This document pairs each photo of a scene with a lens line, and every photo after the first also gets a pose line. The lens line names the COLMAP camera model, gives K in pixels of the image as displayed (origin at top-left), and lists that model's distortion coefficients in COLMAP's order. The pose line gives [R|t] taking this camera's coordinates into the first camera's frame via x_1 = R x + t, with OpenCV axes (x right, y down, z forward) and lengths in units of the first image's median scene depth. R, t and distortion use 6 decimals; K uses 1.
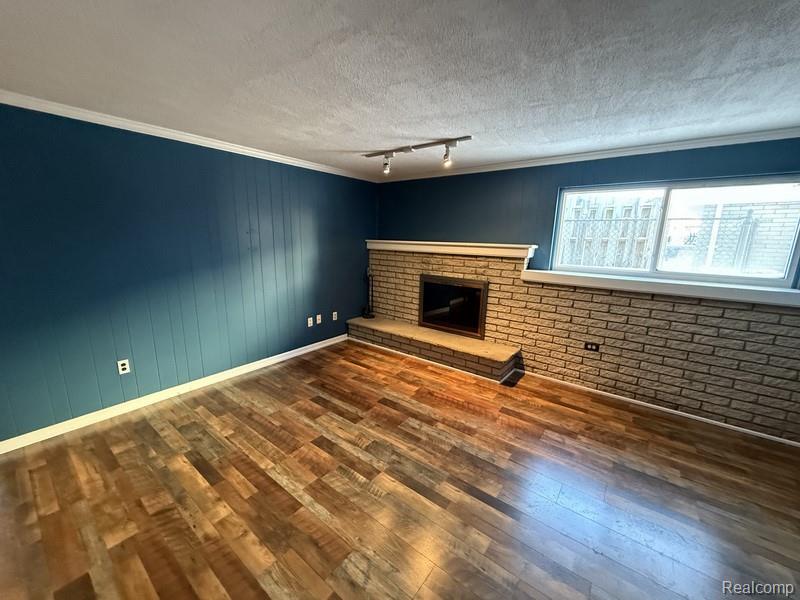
lens RADIAL K [[317.1, 0, 399.3], [0, 317.1, 301.4], [0, 0, 1]] dist [0.000478, -0.000287]
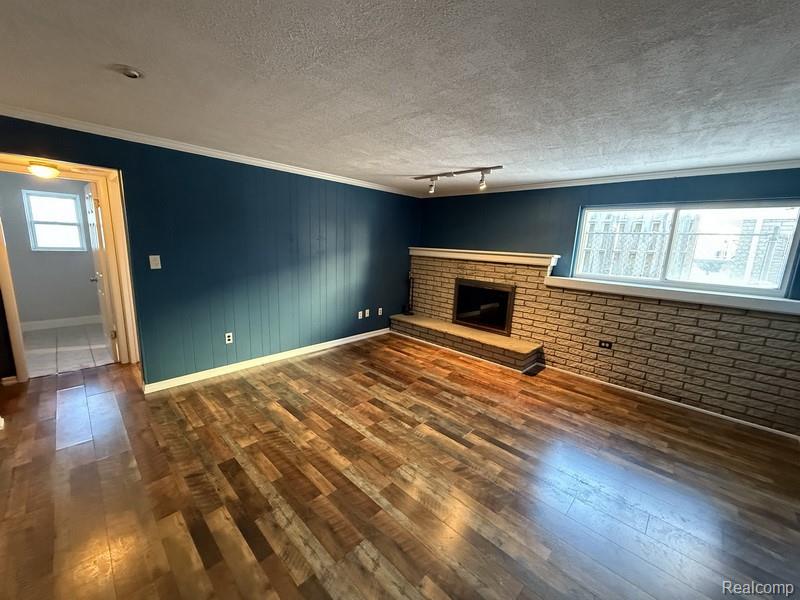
lens RADIAL K [[317.1, 0, 399.3], [0, 317.1, 301.4], [0, 0, 1]] dist [0.000478, -0.000287]
pose [[0.994166, 0.039594, -0.100328, -0.028200], [-0.041745, 0.998939, -0.019424, 0.046169], [0.099453, 0.023499, 0.994765, -0.249279]]
